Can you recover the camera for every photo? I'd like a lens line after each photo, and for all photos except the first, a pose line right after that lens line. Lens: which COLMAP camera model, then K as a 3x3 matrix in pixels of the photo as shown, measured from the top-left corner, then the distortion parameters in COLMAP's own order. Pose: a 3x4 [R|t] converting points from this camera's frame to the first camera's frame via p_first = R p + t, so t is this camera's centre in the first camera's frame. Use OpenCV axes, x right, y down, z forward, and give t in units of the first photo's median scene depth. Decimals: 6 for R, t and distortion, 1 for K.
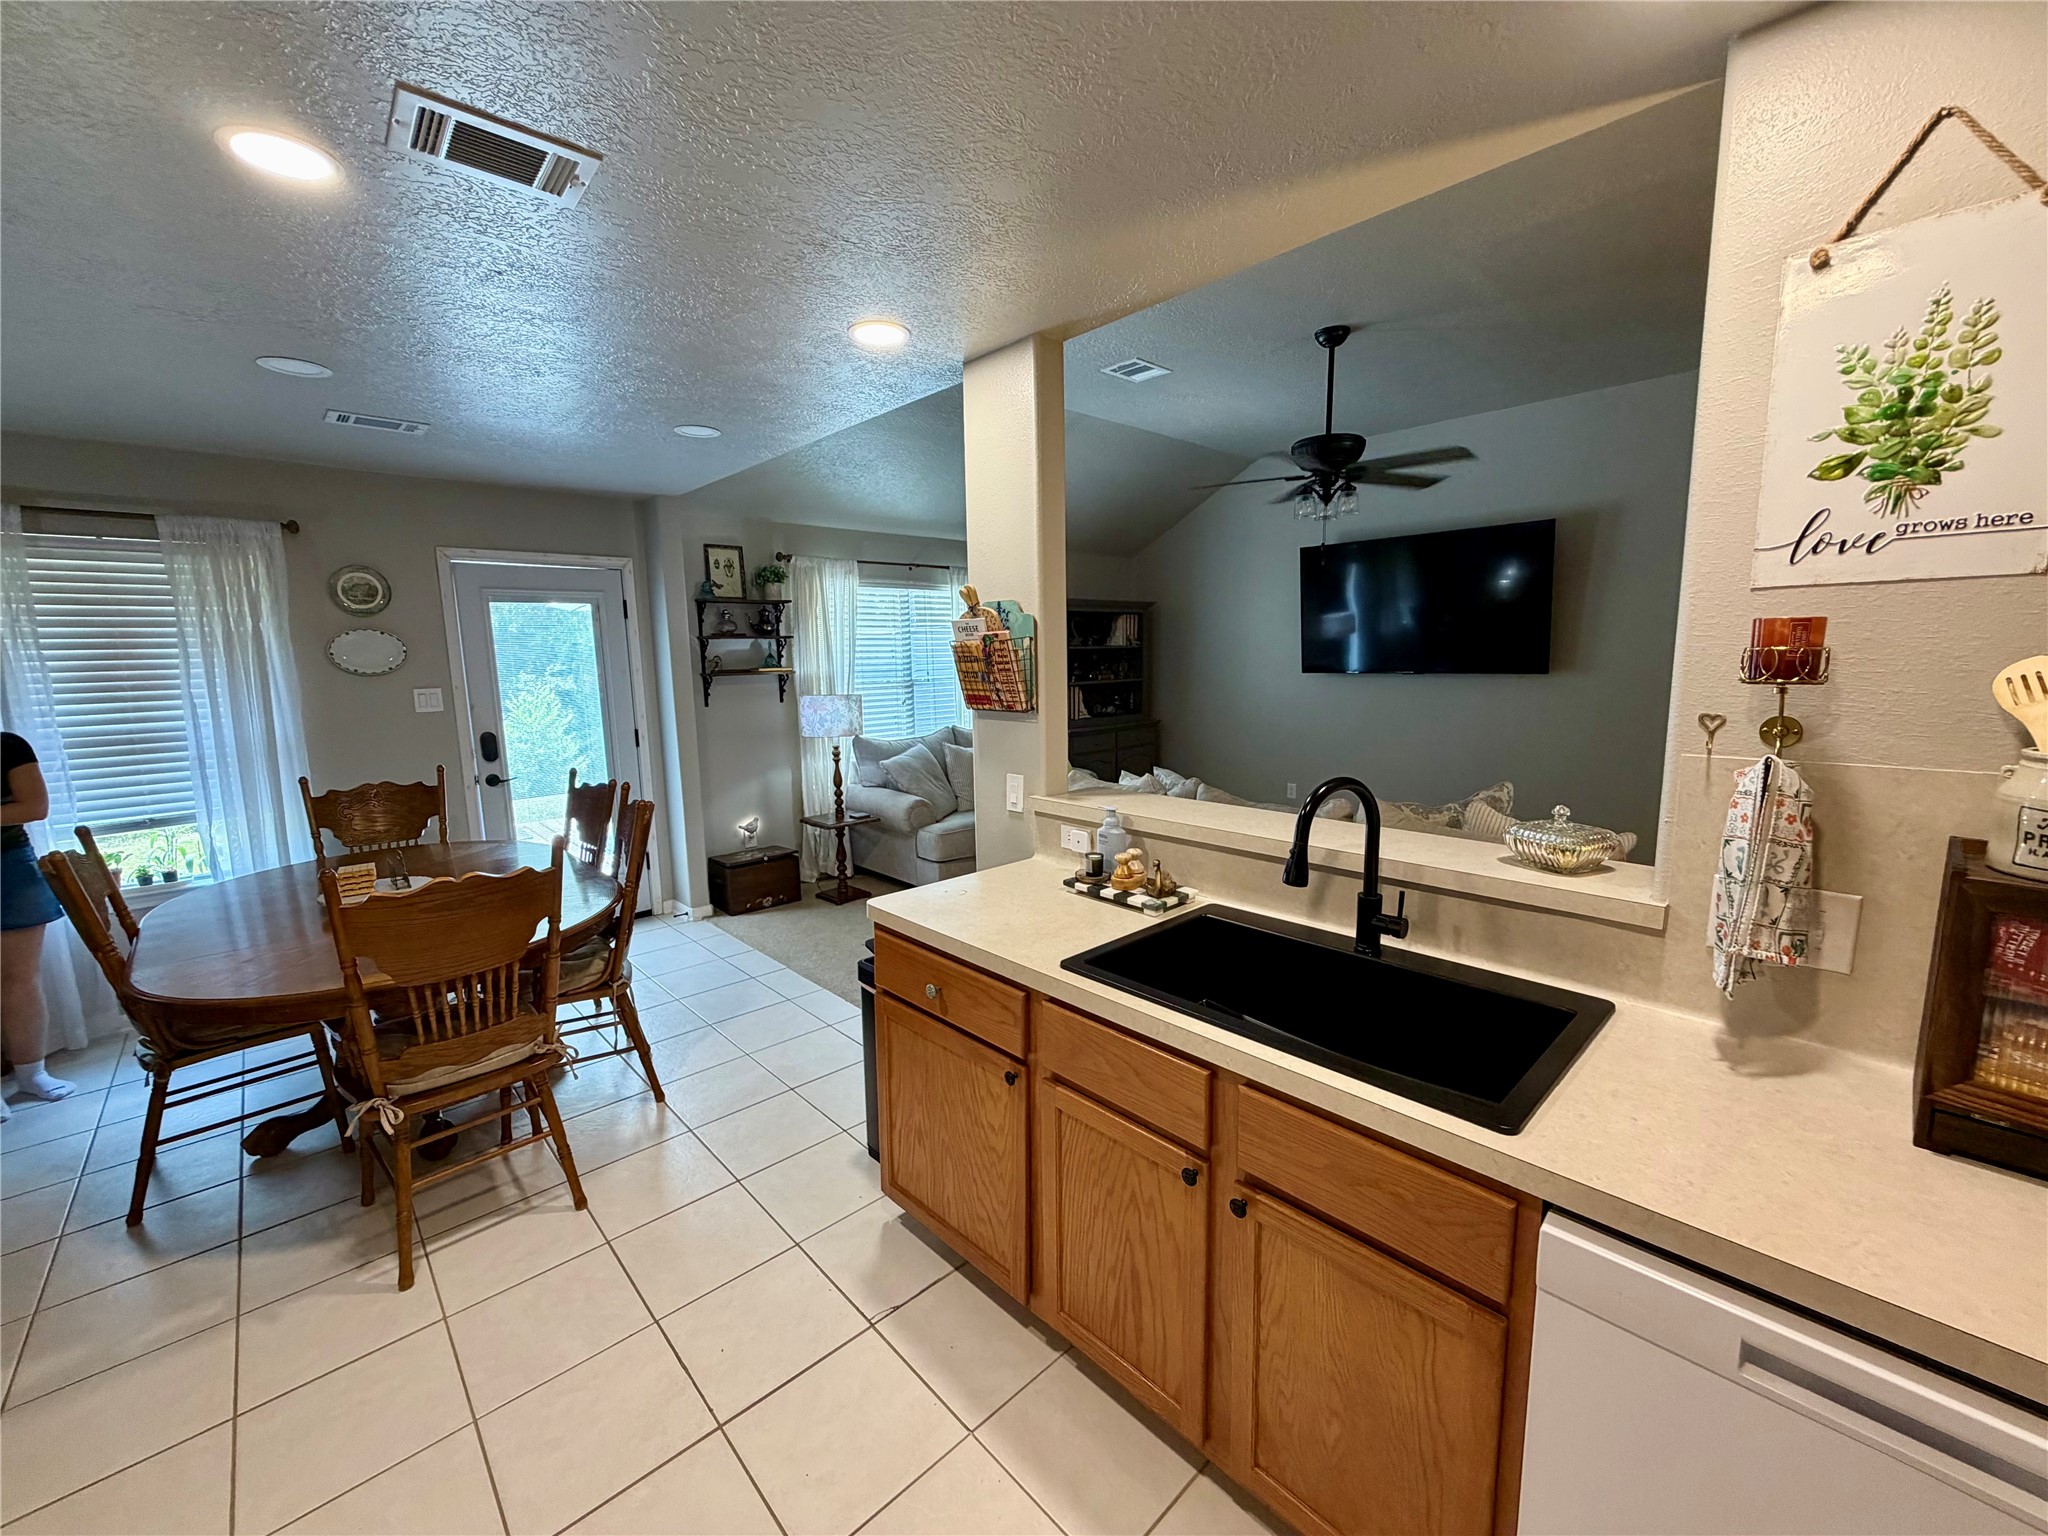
lens RADIAL K [[818.6, 0, 1028.7], [0, 818.6, 759.1], [0, 0, 1]] dist [0.003091, 0.000861]
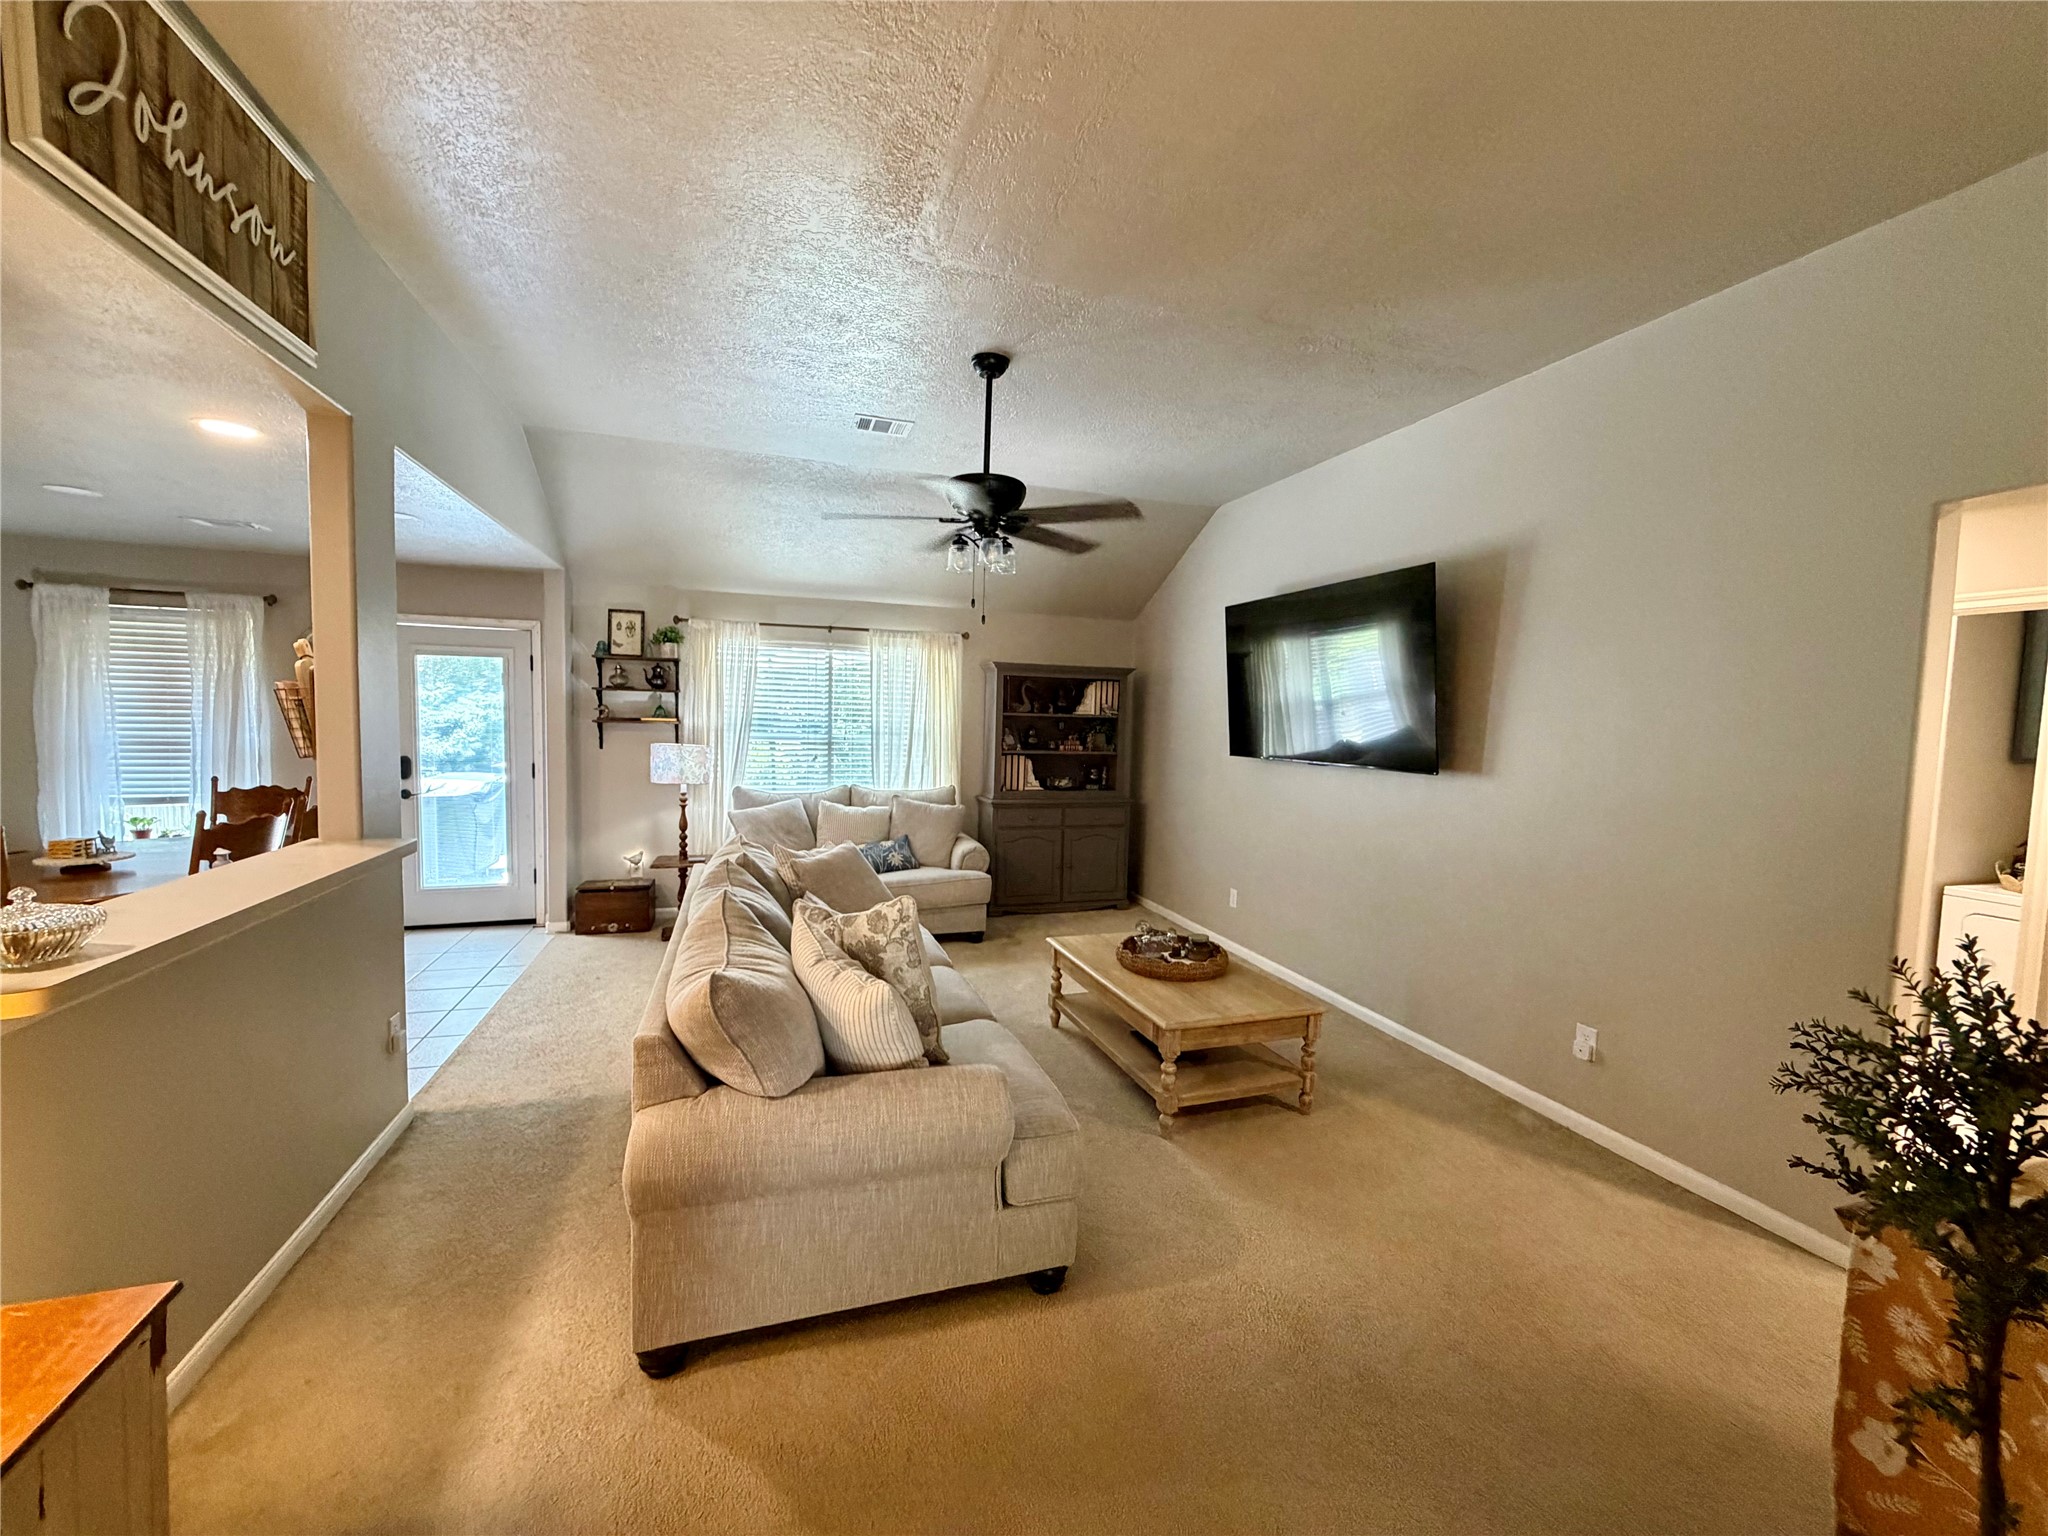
lens RADIAL K [[818.6, 0, 1026.0], [0, 818.6, 763.0], [0, 0, 1]] dist [0.003091, 0.000861]
pose [[0.903459, 0.070033, -0.422915, 0.628528], [-0.100687, 0.993633, -0.050553, -0.046119], [0.416682, 0.088255, 0.904758, 0.213496]]
